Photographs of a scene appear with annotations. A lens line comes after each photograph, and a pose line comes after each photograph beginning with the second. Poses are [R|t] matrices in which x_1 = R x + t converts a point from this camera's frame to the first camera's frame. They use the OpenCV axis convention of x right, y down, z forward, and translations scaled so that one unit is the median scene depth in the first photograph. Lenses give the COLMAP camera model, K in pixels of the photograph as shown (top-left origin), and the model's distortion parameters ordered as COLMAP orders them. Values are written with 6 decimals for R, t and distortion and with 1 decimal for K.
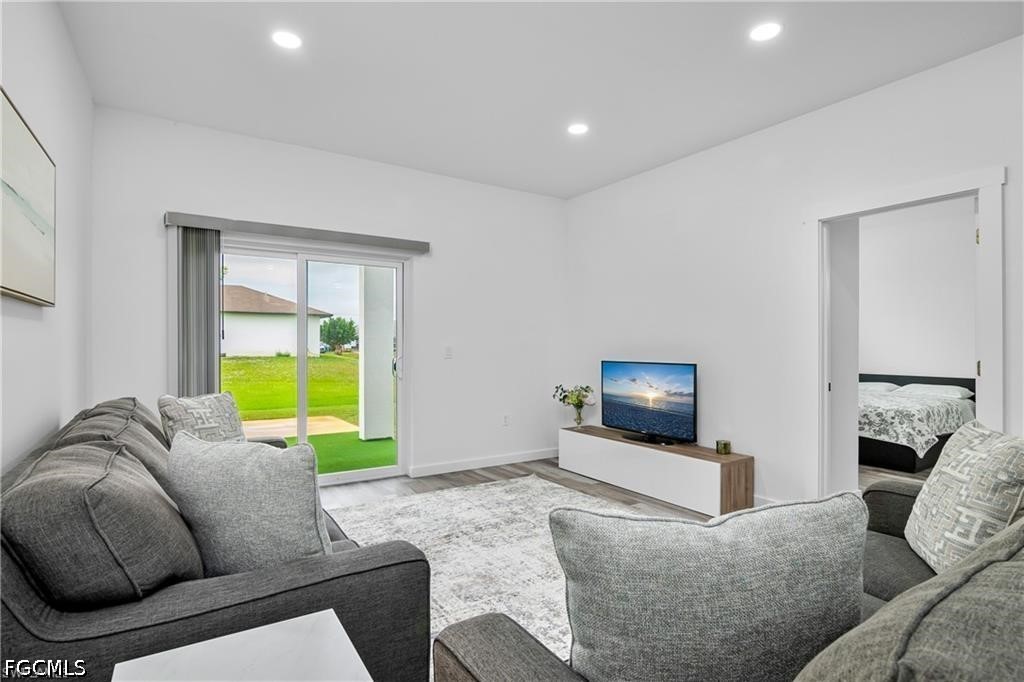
lens RADIAL K [[511.9, 0, 509.9], [0, 511.9, 349.5], [0, 0, 1]] dist [-0.020626, 0.000506]
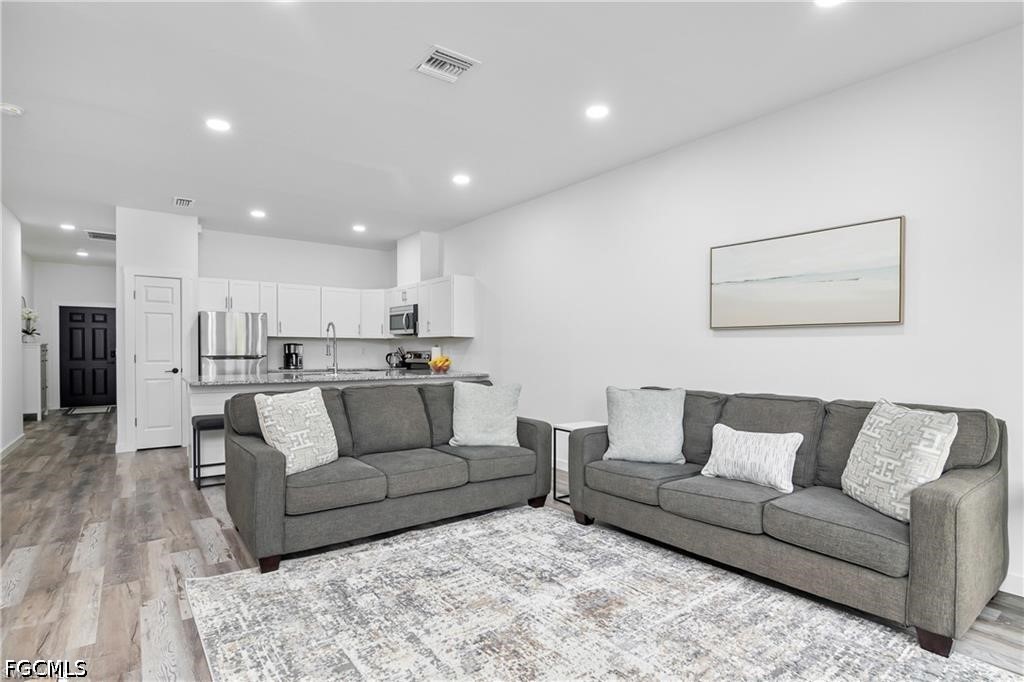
lens RADIAL K [[511.9, 0, 515.9], [0, 511.9, 361.0], [0, 0, 1]] dist [-0.020626, 0.000506]
pose [[-0.997682, -0.008371, -0.067525, 0.099210], [-0.010344, 0.999528, 0.028927, -0.008568], [0.067251, 0.029559, -0.997298, 1.159385]]
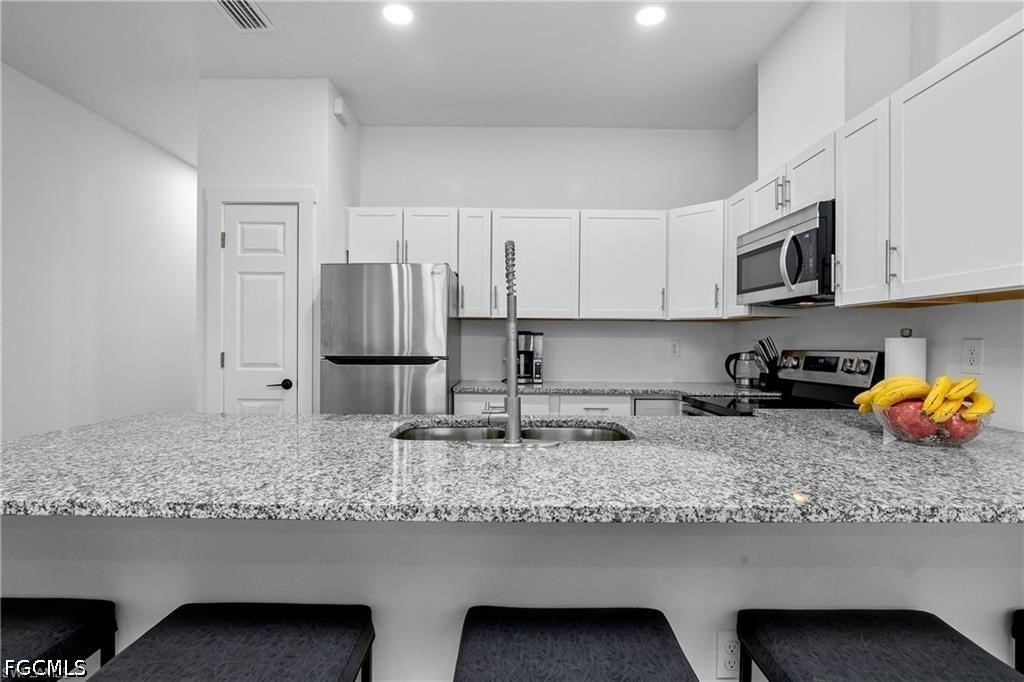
lens RADIAL K [[511.9, 0, 502.8], [0, 511.9, 343.8], [0, 0, 1]] dist [-0.020626, 0.000506]
pose [[-0.829027, -0.014335, 0.559026, 0.295564], [-0.007796, 0.999871, 0.014078, -0.000901], [-0.559155, 0.007313, -0.829031, 0.090950]]
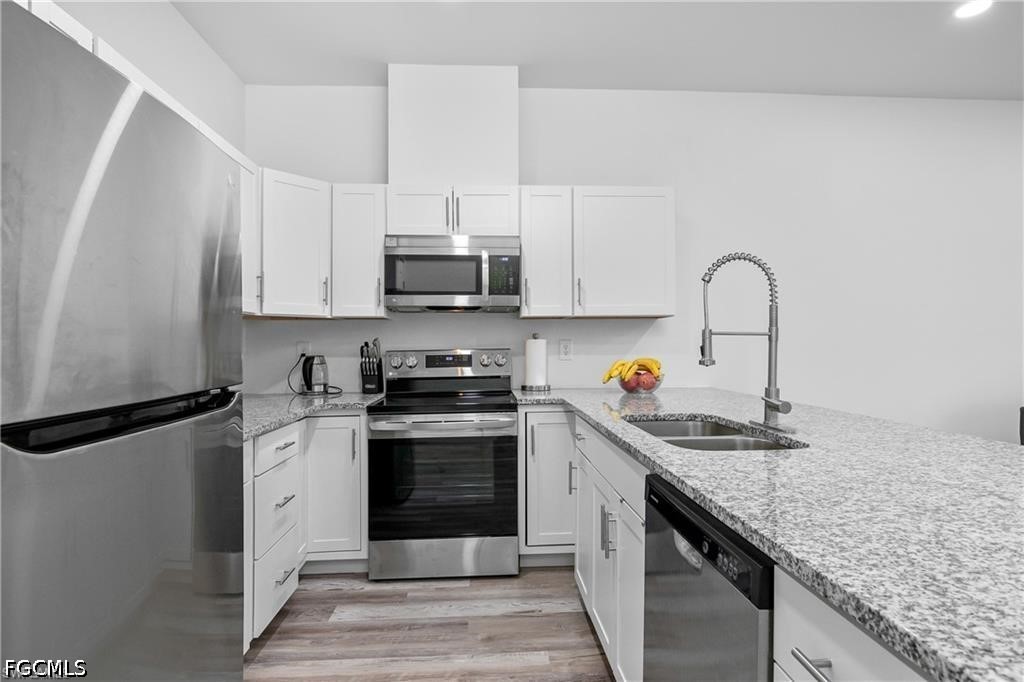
lens RADIAL K [[539.9, 0, 513.1], [0, 539.9, 353.3], [0, 0, 1]] dist [-0.026099, -0.000535]
pose [[-0.514245, 0.015535, -0.857503, 0.939379], [-0.000190, 0.999834, 0.018227, 0.003239], [0.857643, 0.009536, -0.514157, -0.149380]]
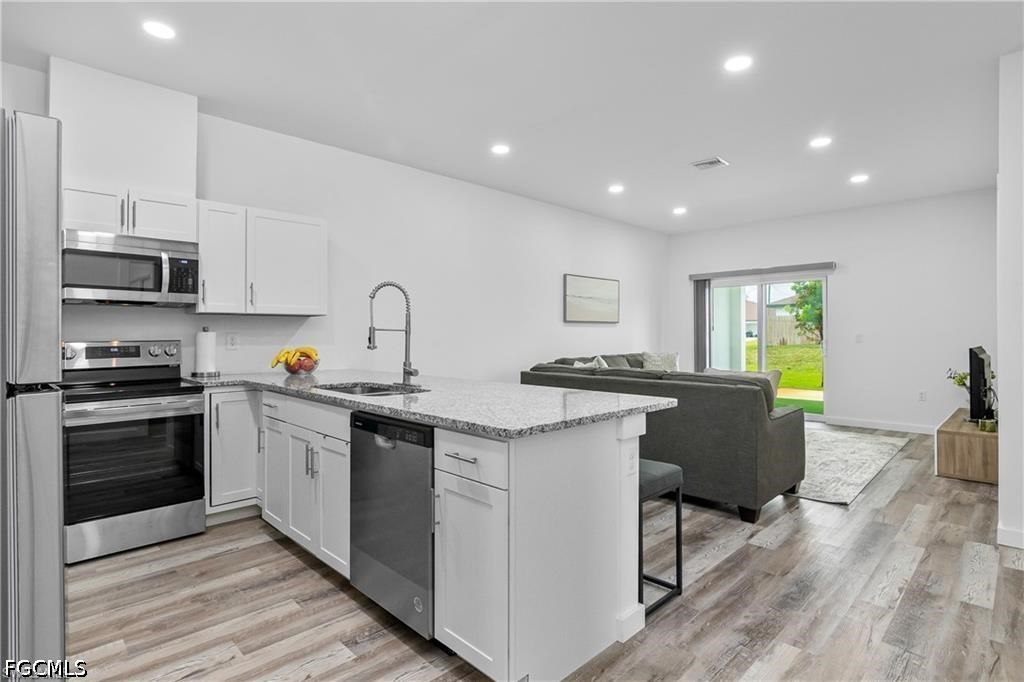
lens RADIAL K [[511.9, 0, 511.3], [0, 511.9, 334.8], [0, 0, 1]] dist [-0.020626, 0.000506]
pose [[0.192511, -0.004407, -0.981285, 1.181452], [-0.001924, 0.999986, -0.004868, 0.004907], [0.981293, 0.002825, 0.192500, -0.187982]]
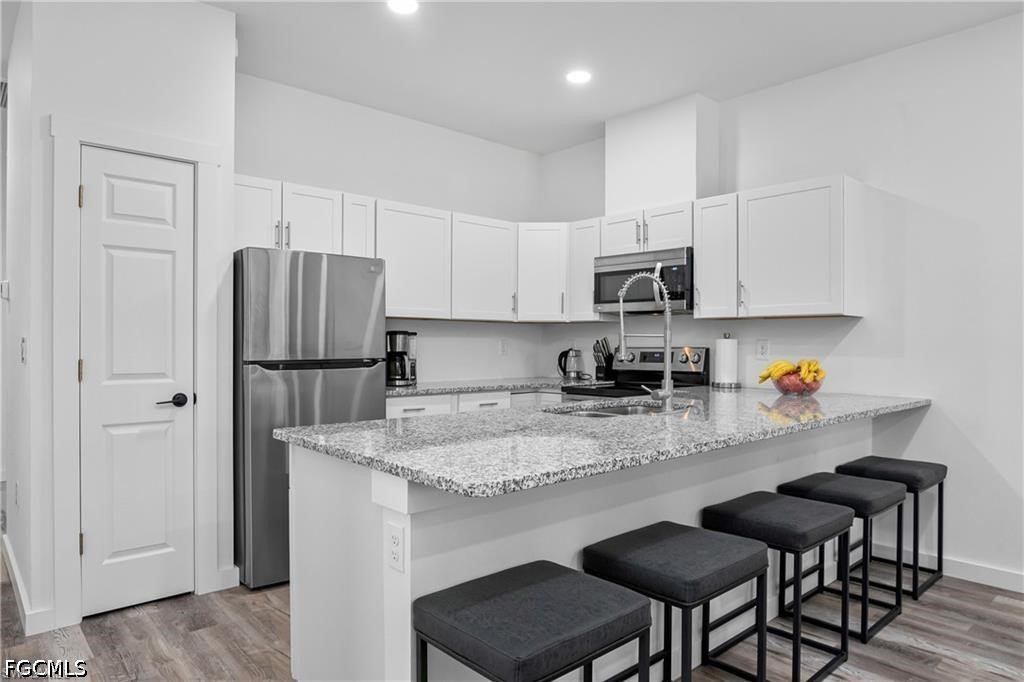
lens RADIAL K [[642.6, 0, 516.0], [0, 642.6, 347.6], [0, 0, 1]] dist [-0.008500, -0.005487]
pose [[-0.989497, -0.008266, -0.144319, 0.707371], [-0.010544, 0.999831, 0.015029, -0.001090], [0.144170, 0.016393, -0.989417, 0.401737]]
